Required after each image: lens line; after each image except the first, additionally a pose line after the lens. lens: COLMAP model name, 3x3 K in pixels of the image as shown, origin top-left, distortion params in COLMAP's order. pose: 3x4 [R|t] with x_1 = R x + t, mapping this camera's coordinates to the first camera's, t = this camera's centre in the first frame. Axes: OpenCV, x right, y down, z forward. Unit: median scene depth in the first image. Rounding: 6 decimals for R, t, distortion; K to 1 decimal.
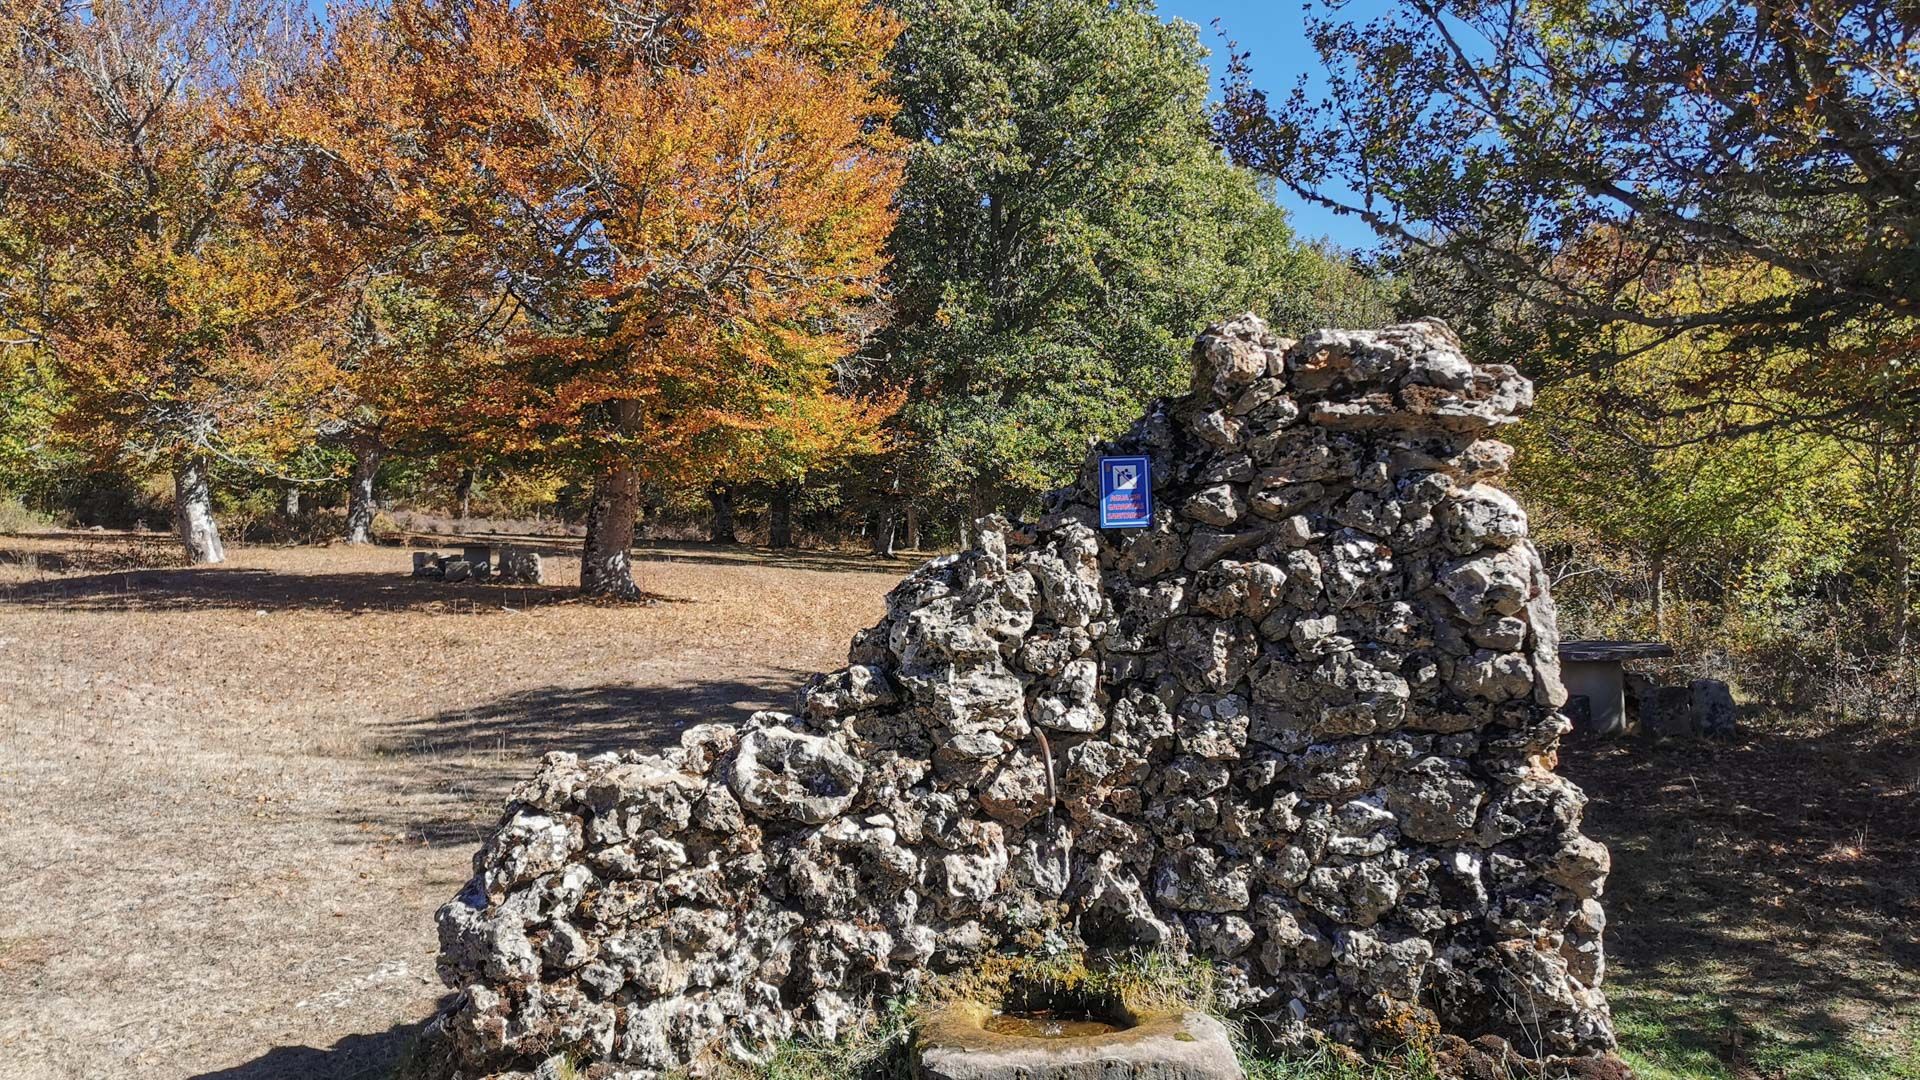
lens RADIAL K [[1494.9, 0, 960.0], [0, 1494.9, 540.0], [0, 0, 1]] dist [0.042981, 0.003010]
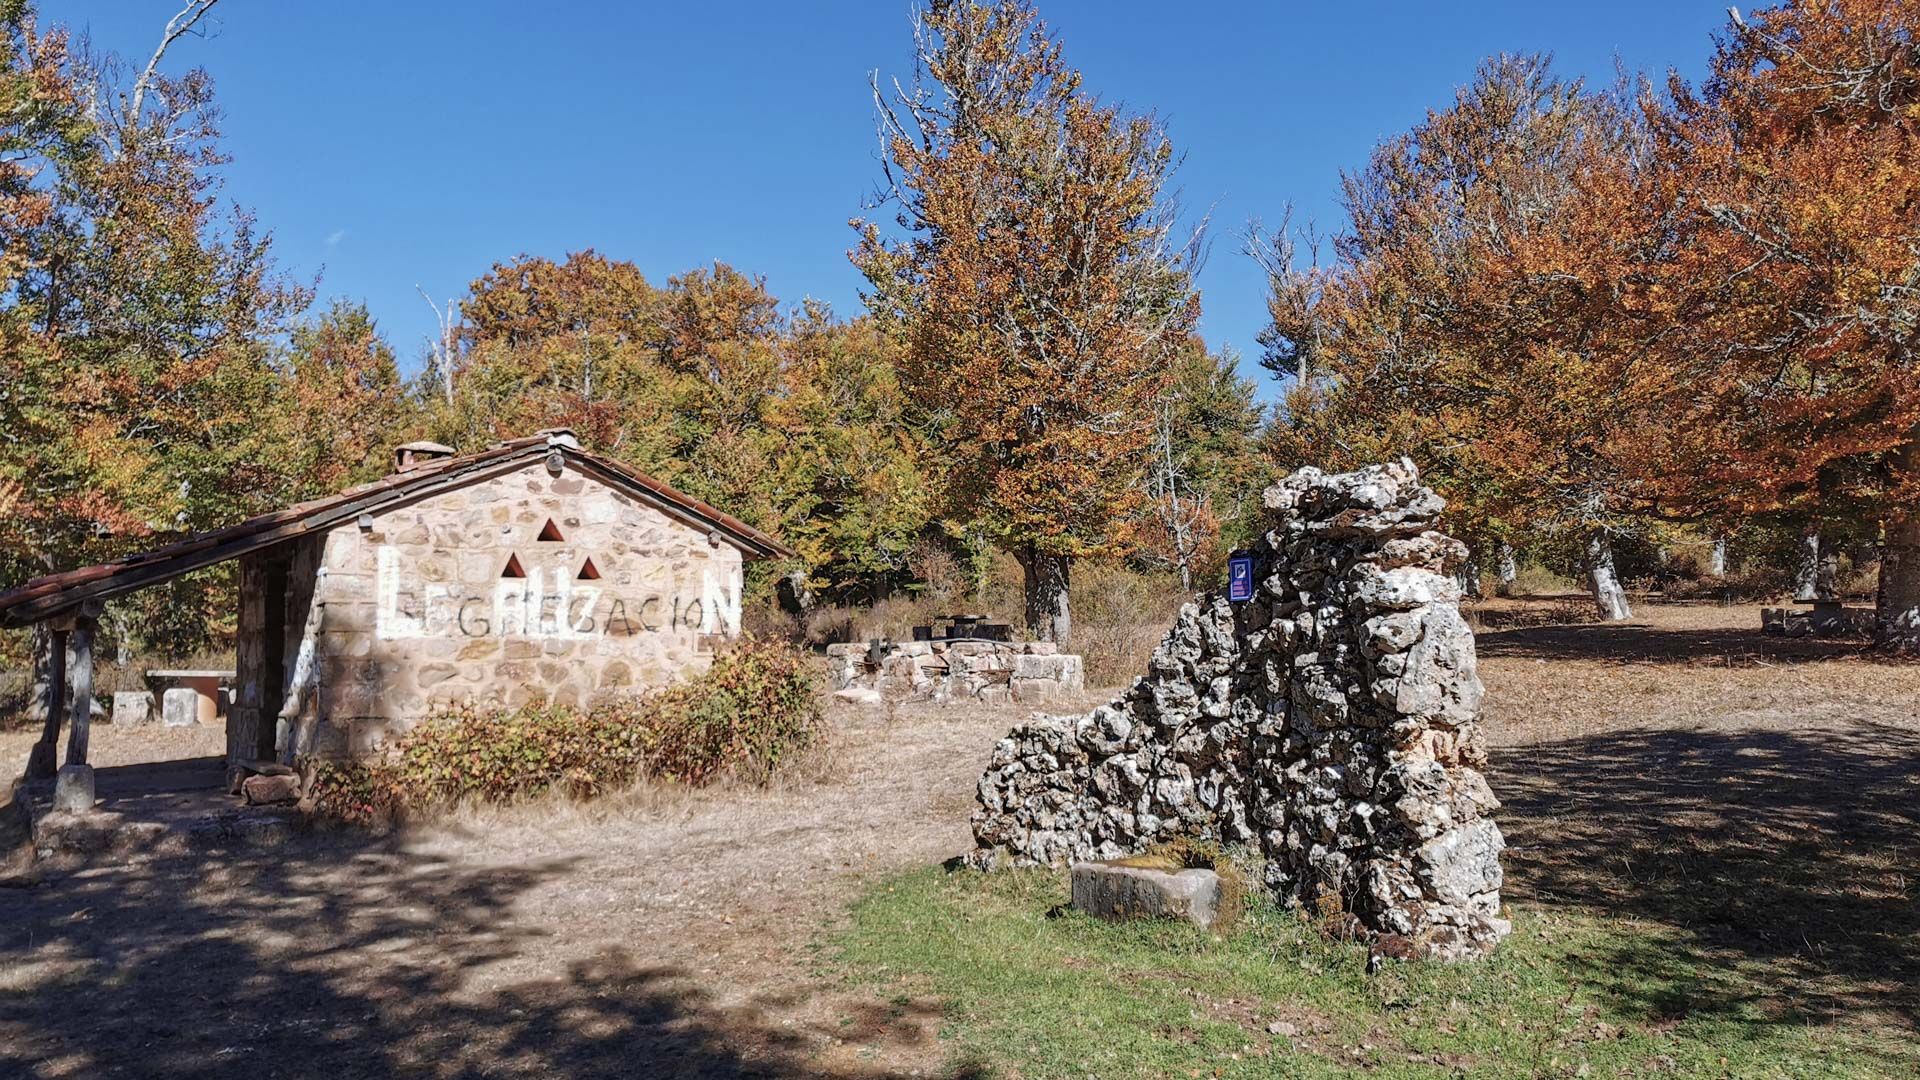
lens RADIAL K [[1509.9, 0, 960.0], [0, 1509.9, 540.0], [0, 0, 1]] dist [-0.000705, 0.005549]
pose [[0.525184, -0.050746, -0.849474, 1.457527], [0.019222, 0.998673, -0.047774, -0.000929], [0.850771, 0.008762, 0.525463, -0.197732]]
